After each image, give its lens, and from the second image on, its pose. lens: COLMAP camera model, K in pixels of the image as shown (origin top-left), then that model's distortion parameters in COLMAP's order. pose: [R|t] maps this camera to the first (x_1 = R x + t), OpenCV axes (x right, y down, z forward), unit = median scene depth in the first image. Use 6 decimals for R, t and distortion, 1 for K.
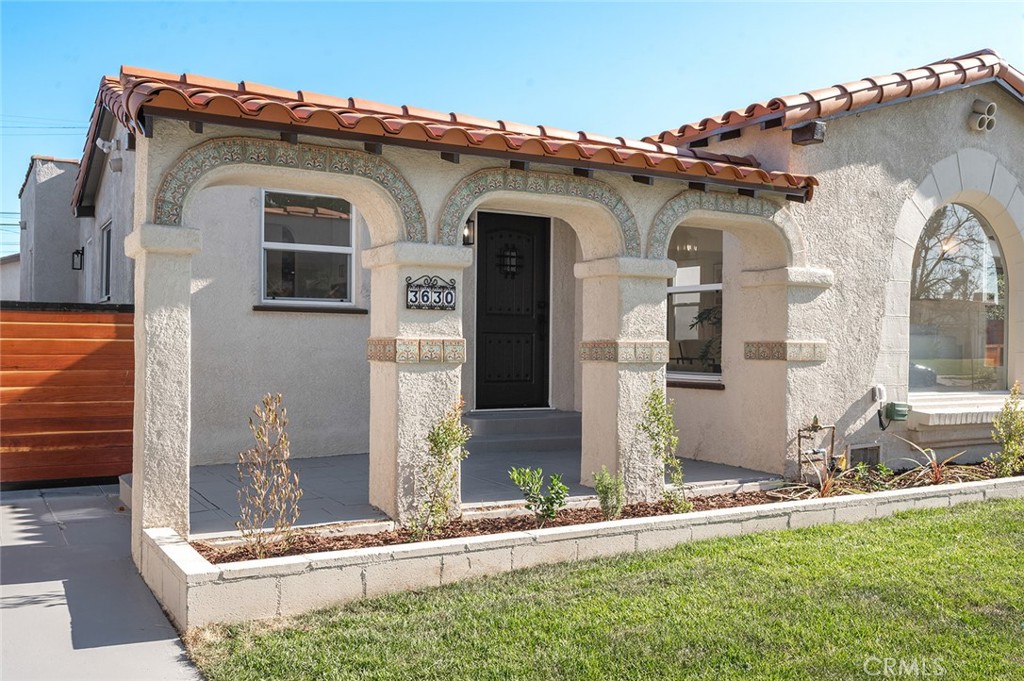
lens RADIAL K [[898.2, 0, 512.3], [0, 898.2, 343.5], [0, 0, 1]] dist [-0.006405, -0.017564]
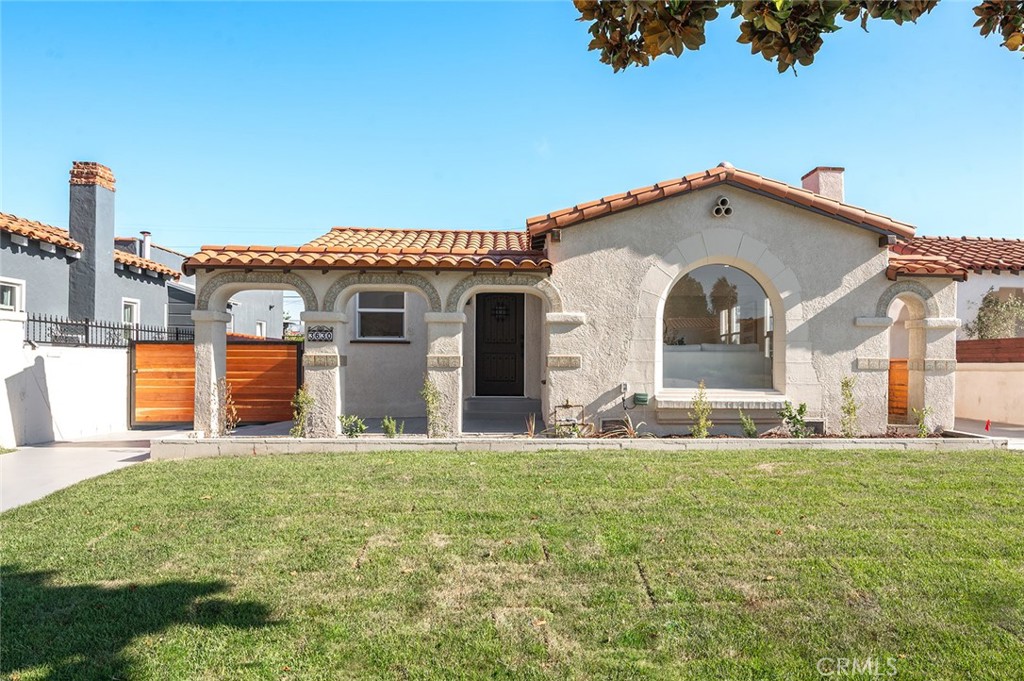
lens RADIAL K [[629.0, 0, 503.4], [0, 629.0, 357.7], [0, 0, 1]] dist [0.001698, 0.000253]
pose [[0.897192, -0.006763, -0.441589, 0.708197], [0.001845, 0.999931, -0.011566, 0.014447], [0.441636, 0.009562, 0.897143, -0.125207]]
